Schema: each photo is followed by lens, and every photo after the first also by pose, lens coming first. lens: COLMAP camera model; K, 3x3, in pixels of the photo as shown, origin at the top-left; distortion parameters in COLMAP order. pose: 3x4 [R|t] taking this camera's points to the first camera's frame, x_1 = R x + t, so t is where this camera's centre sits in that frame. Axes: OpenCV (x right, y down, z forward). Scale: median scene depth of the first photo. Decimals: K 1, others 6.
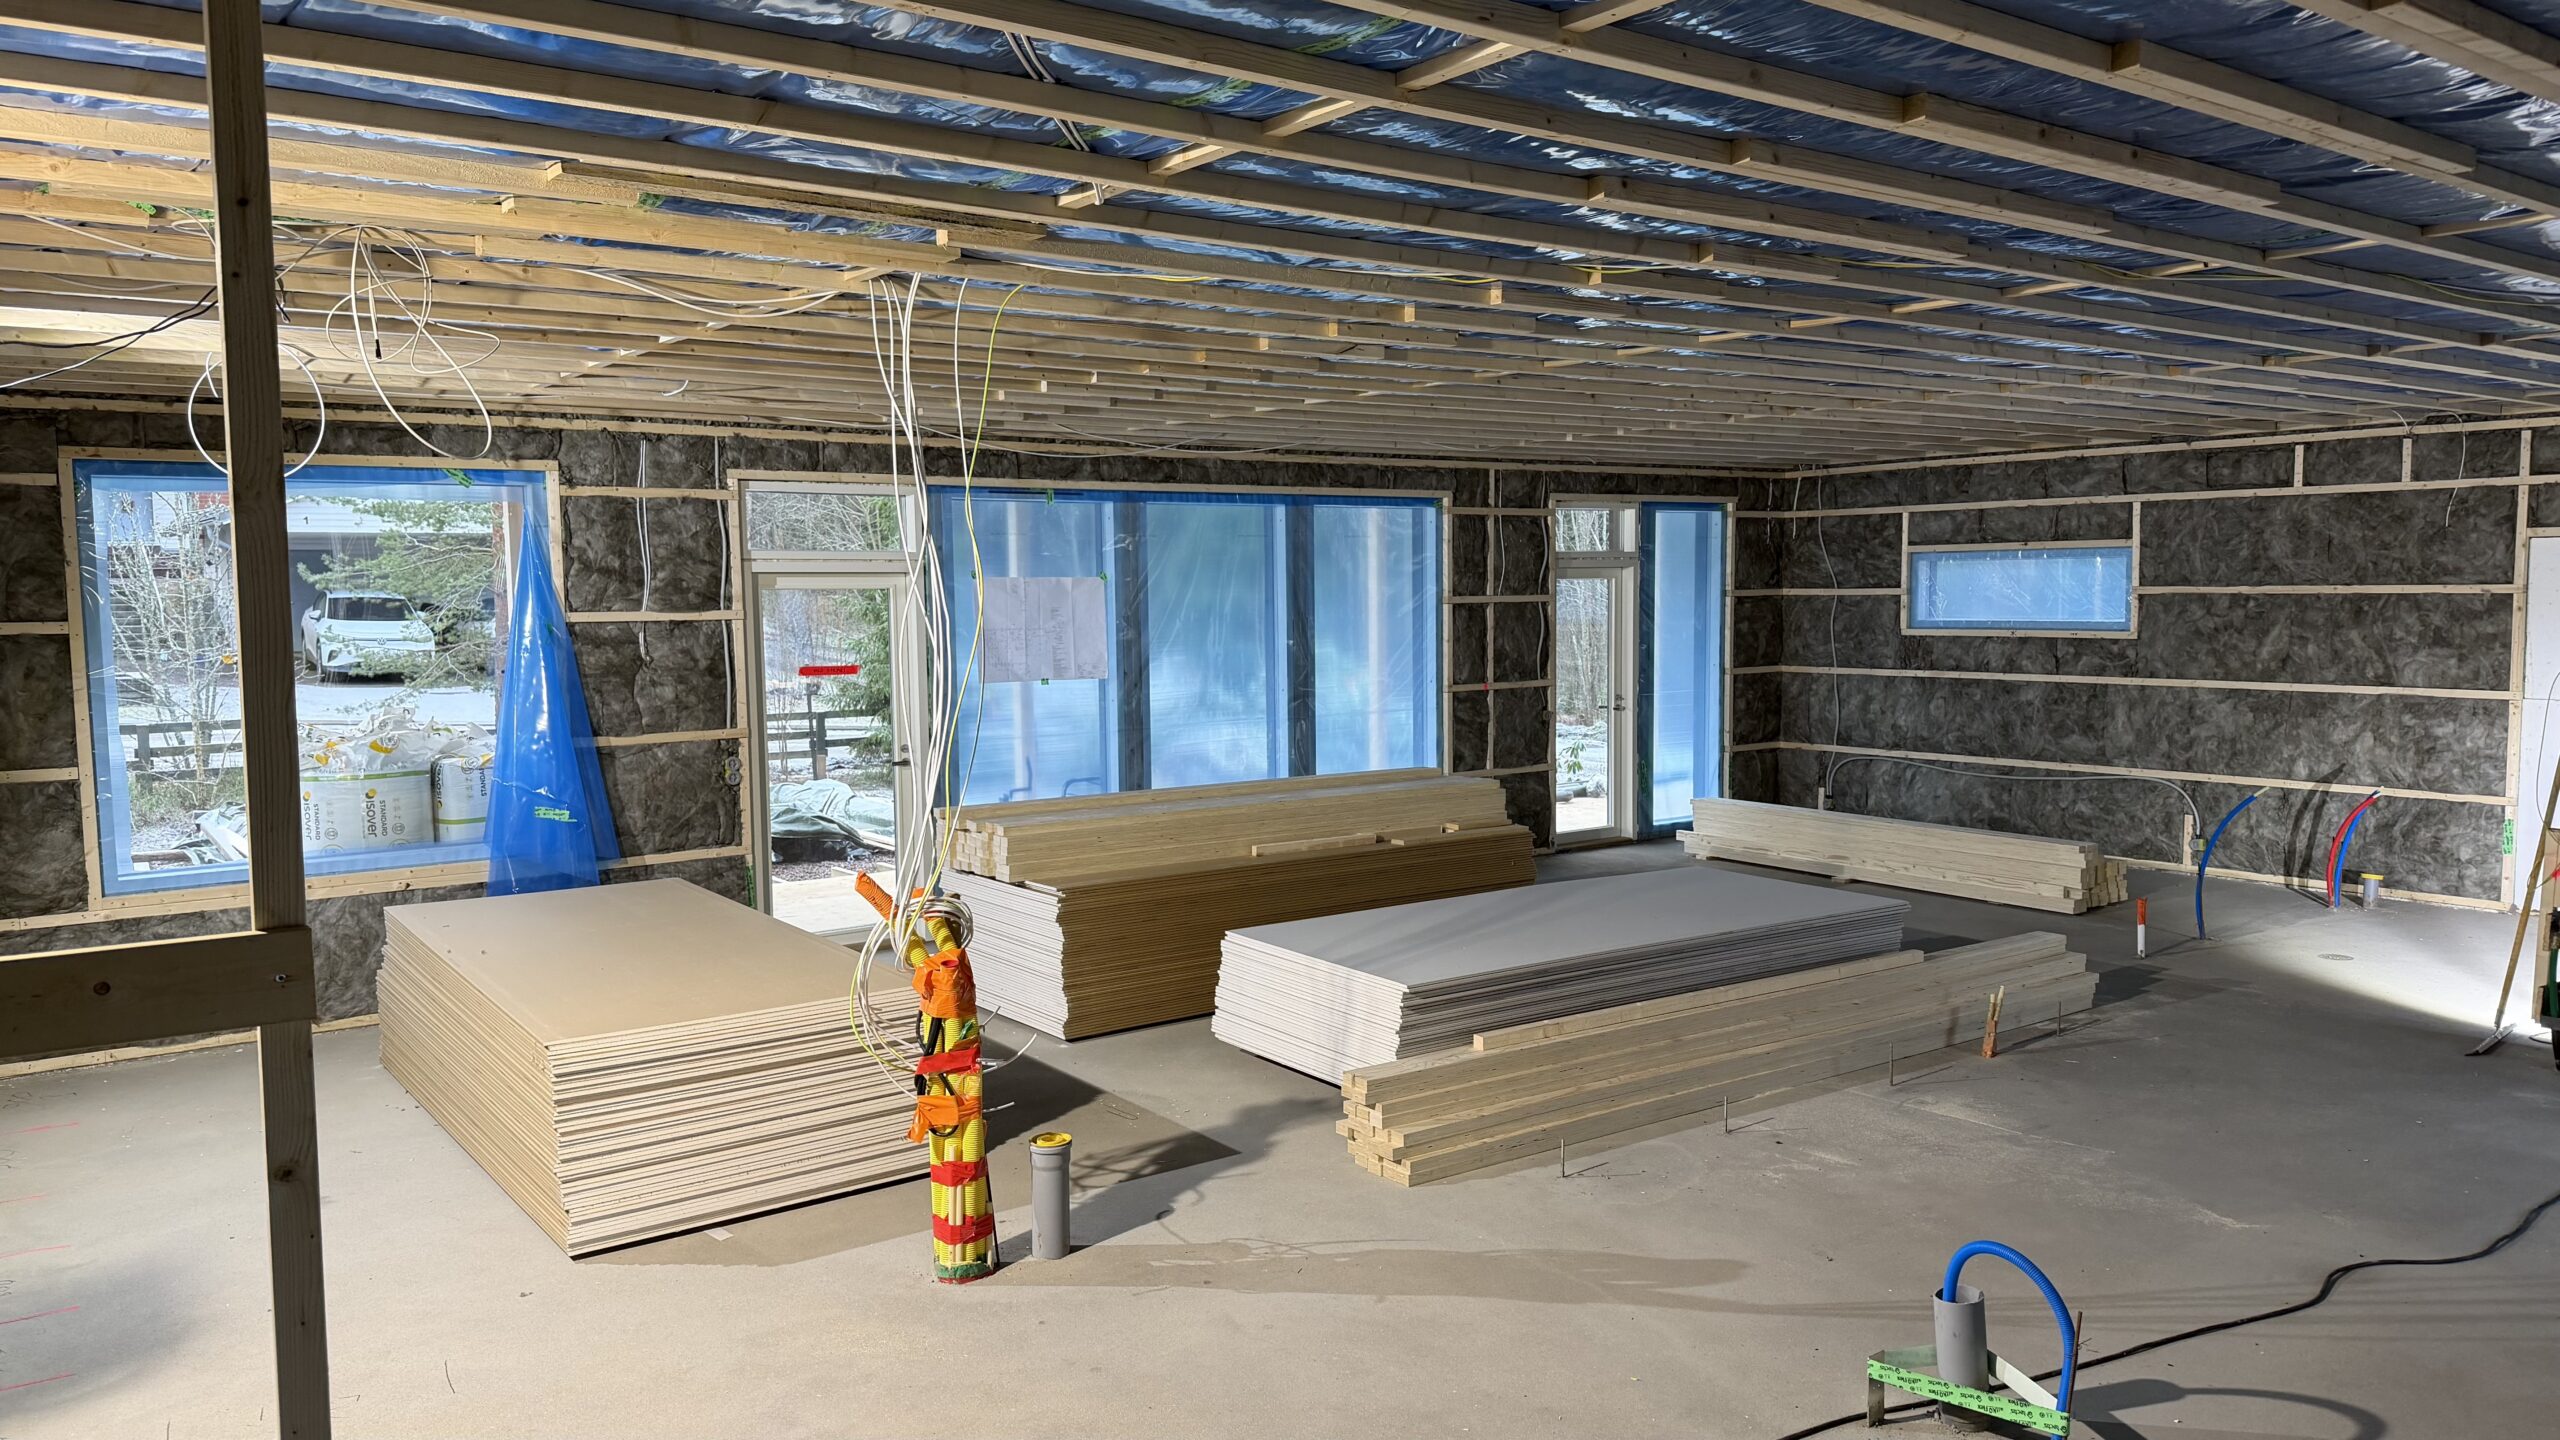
lens RADIAL K [[1785.4, 0, 1286.4], [0, 1785.4, 722.2], [0, 0, 1]] dist [0.025067, -0.005448]
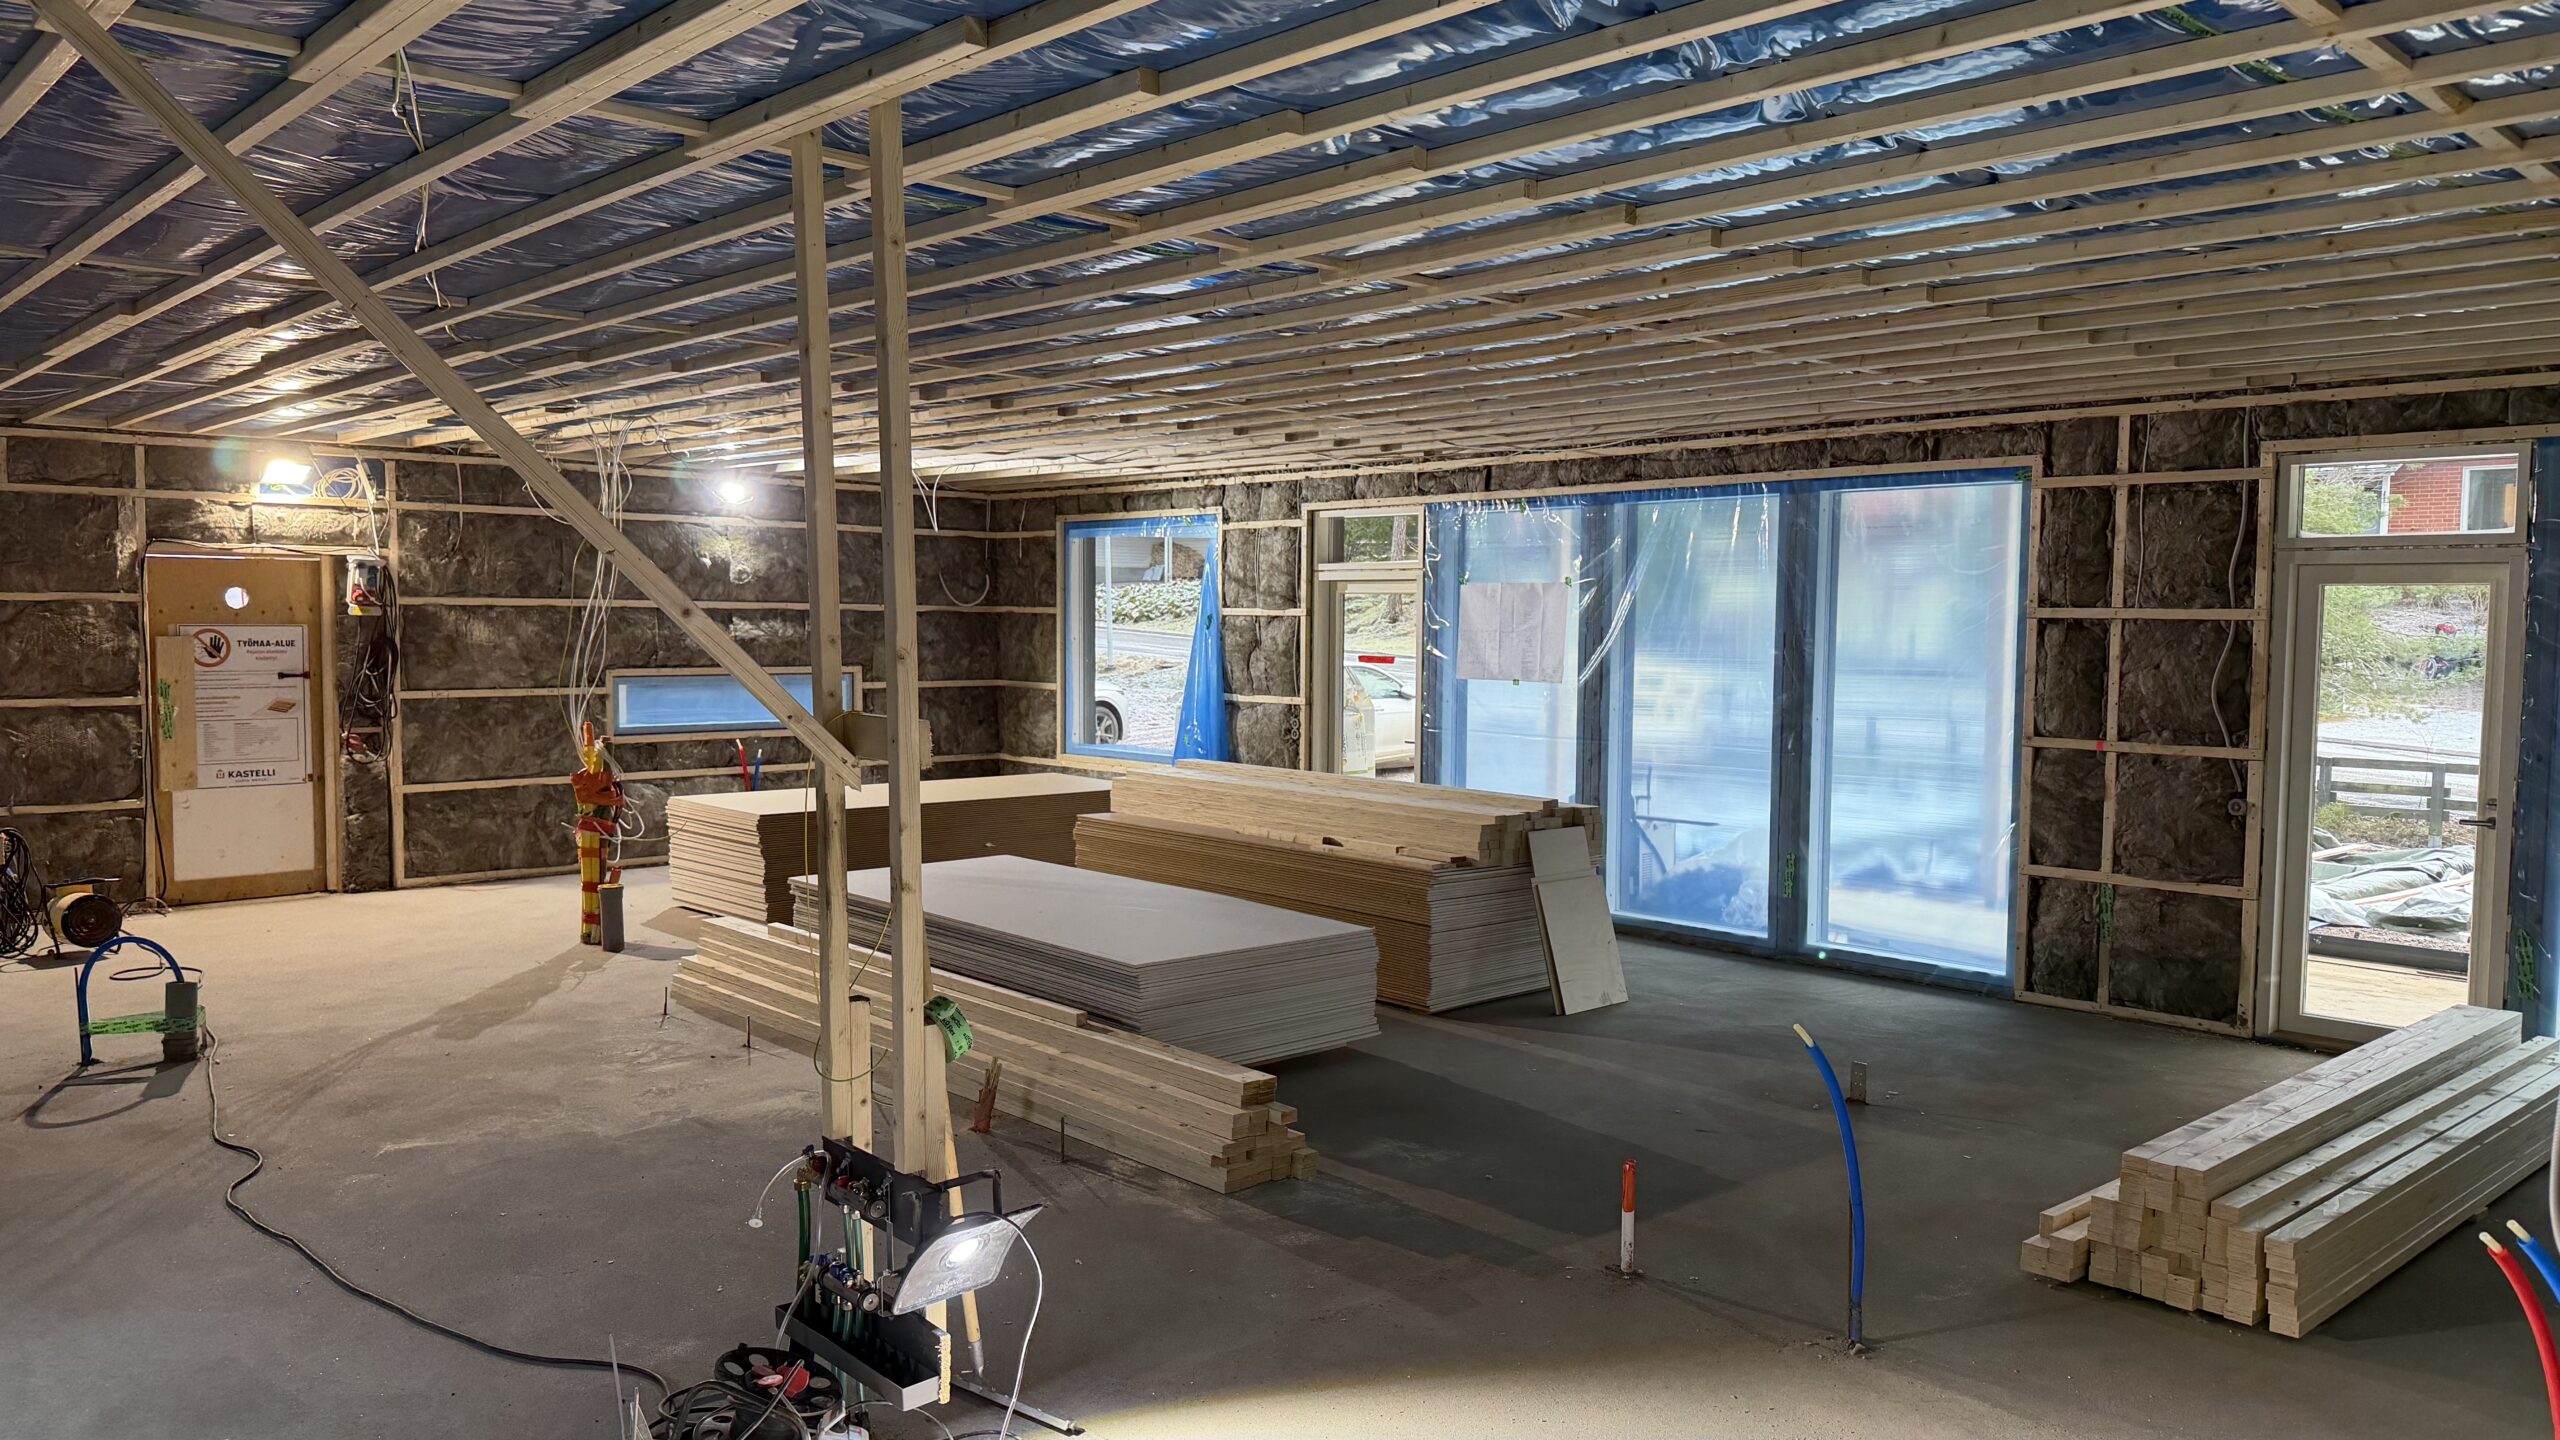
lens RADIAL K [[1785.4, 0, 1280.0], [0, 1785.4, 721.3], [0, 0, 1]] dist [0.025067, -0.005448]
pose [[0.088487, 0.067408, -0.993794, 0.838711], [-0.087645, 0.994365, 0.059643, -0.047282], [0.992214, 0.081824, 0.093896, 0.717969]]
